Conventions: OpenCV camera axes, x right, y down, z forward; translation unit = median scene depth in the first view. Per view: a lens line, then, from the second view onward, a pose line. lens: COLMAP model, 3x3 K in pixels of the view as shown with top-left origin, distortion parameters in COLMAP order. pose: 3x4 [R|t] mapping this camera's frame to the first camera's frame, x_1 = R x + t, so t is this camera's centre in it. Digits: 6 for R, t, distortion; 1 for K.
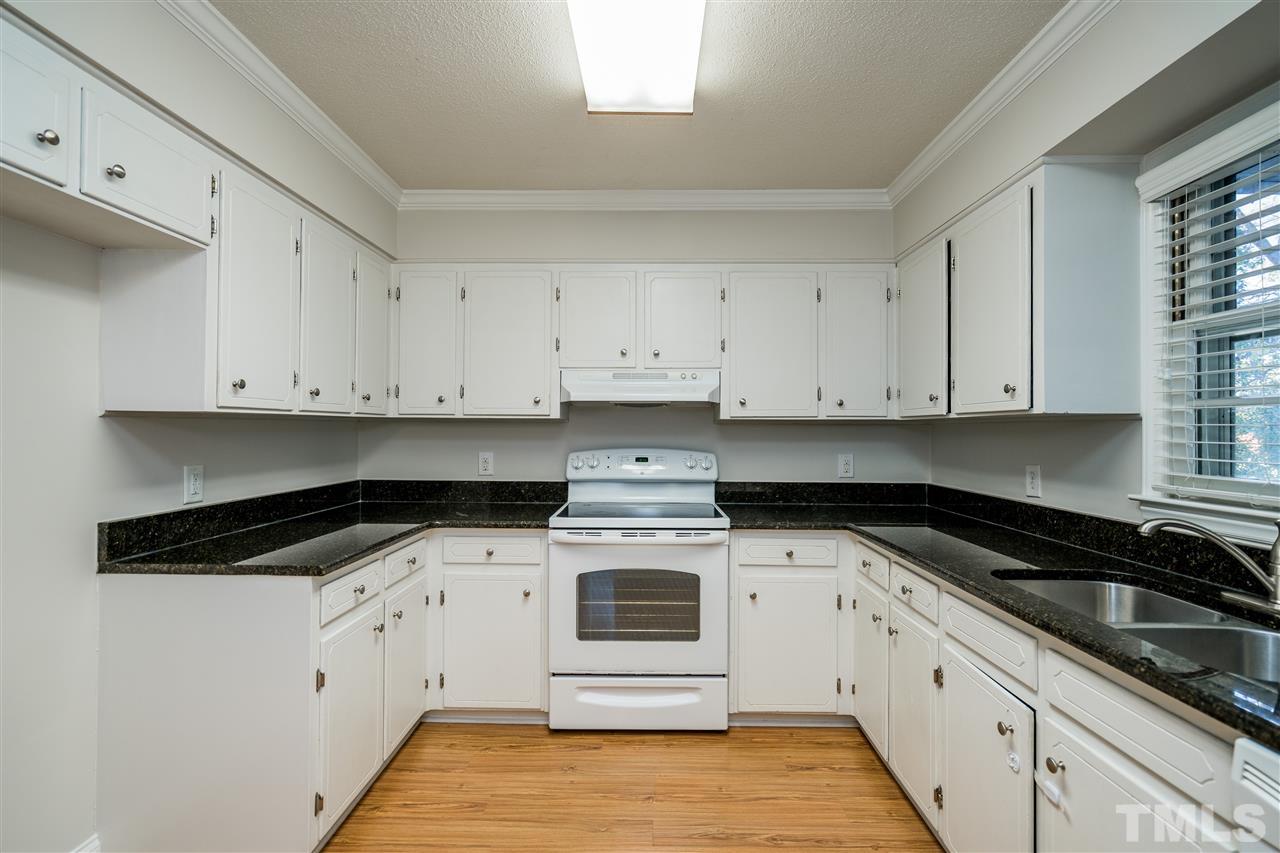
lens RADIAL K [[582.8, 0, 640.0], [0, 582.8, 426.5], [0, 0, 1]] dist [-0.002253, 0.000163]
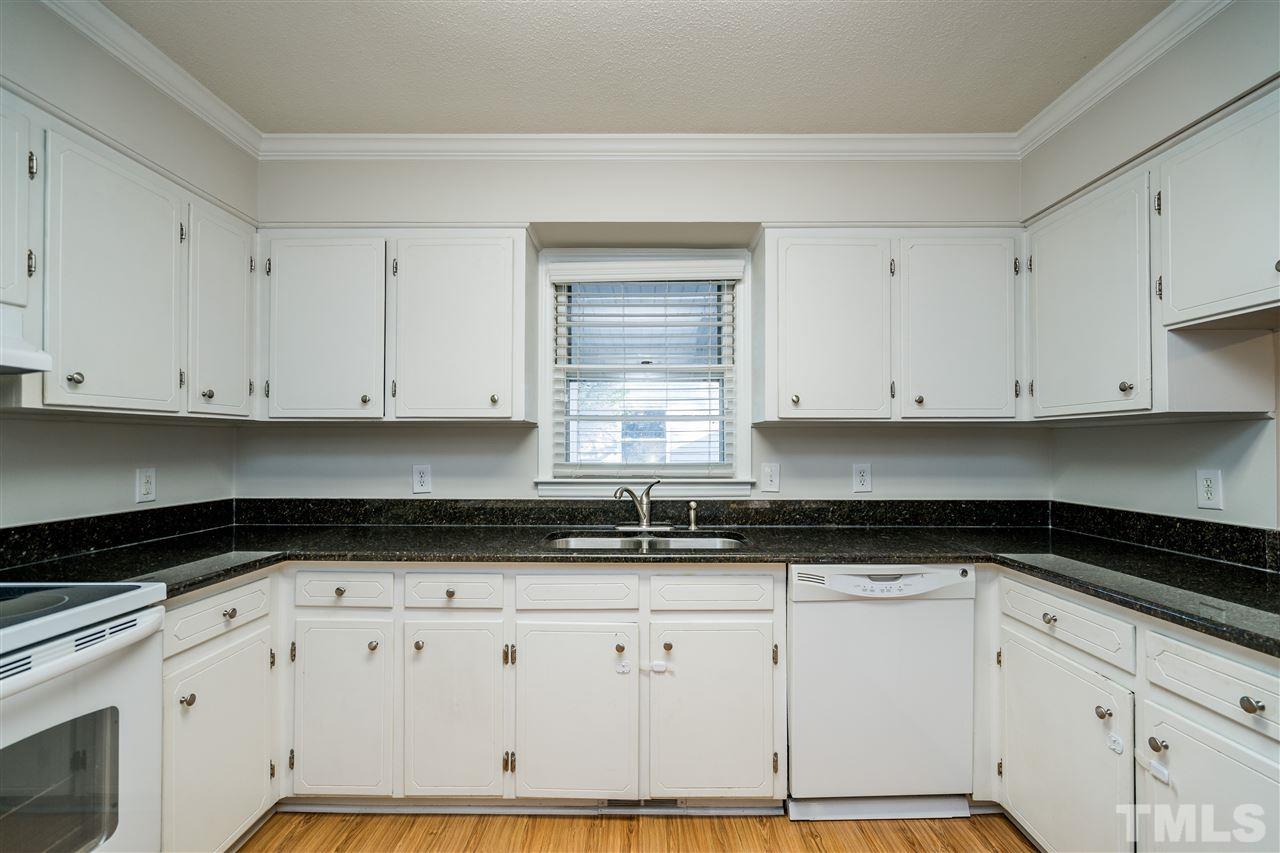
lens RADIAL K [[586.3, 0, 632.8], [0, 586.3, 431.1], [0, 0, 1]] dist [-0.001165, 0.000152]
pose [[-0.012665, 0.014342, 0.999817, -0.434633], [-0.009188, 0.999853, -0.014459, 0.011940], [-0.999878, -0.009370, -0.012531, 0.547666]]
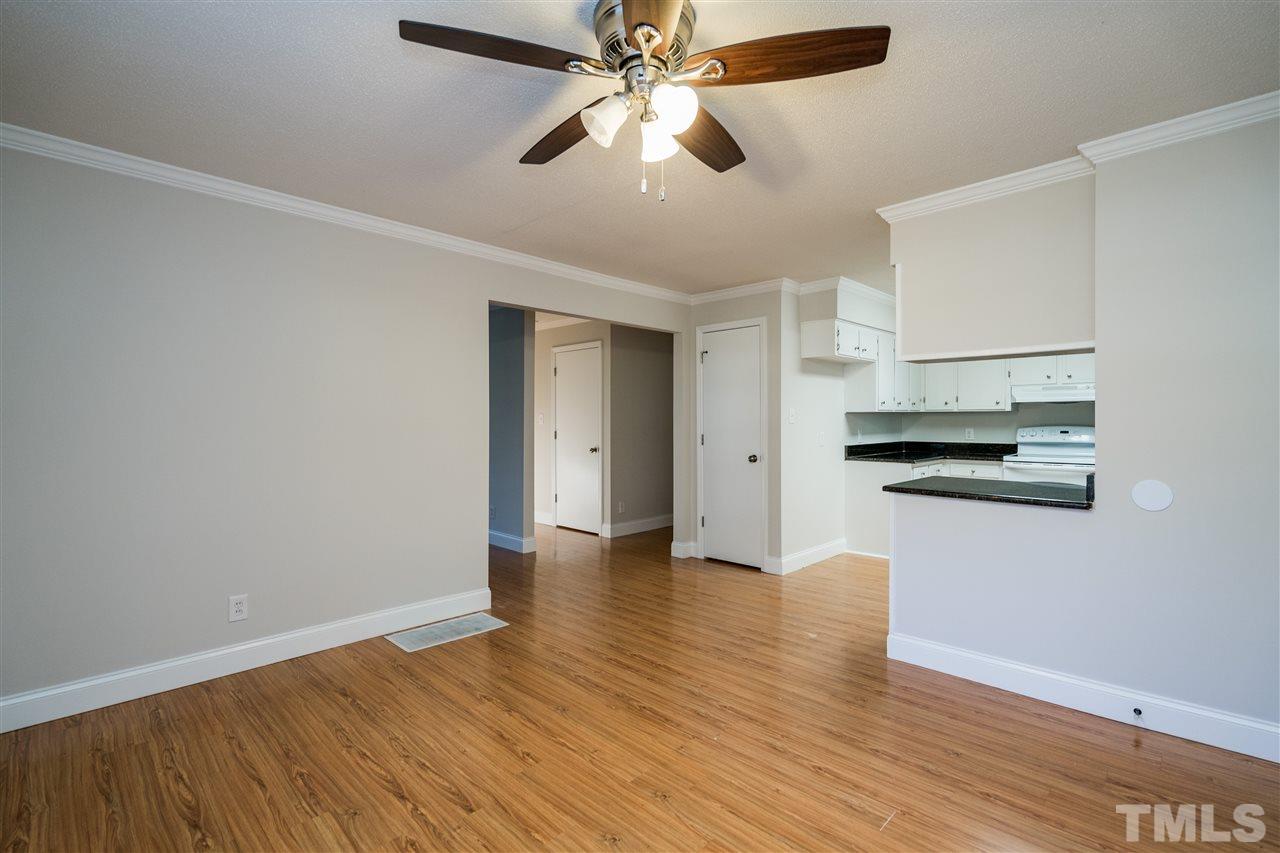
lens RADIAL K [[586.3, 0, 632.8], [0, 586.3, 431.1], [0, 0, 1]] dist [-0.001165, 0.000152]
pose [[0.722832, 0.002699, -0.691019, 0.368628], [0.012917, 0.999765, 0.017417, 0.004174], [0.690903, -0.021515, 0.722627, -1.588047]]
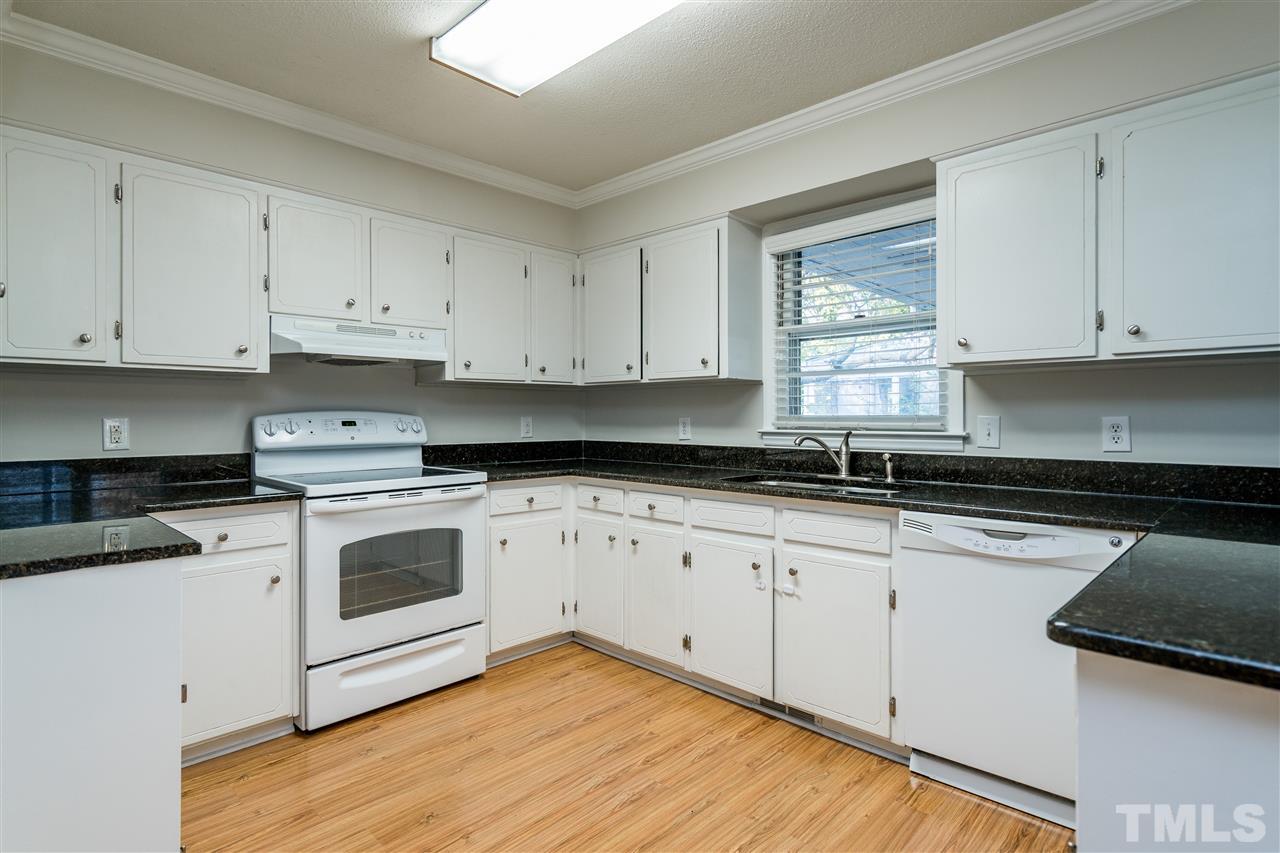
lens RADIAL K [[656.8, 0, 625.7], [0, 656.8, 407.5], [0, 0, 1]] dist [0.000721, 0.000587]
pose [[0.692876, 0.003169, 0.721049, -0.534694], [-0.001253, 0.999994, -0.003191, 0.043227], [-0.721055, 0.001308, 0.692876, -0.012130]]
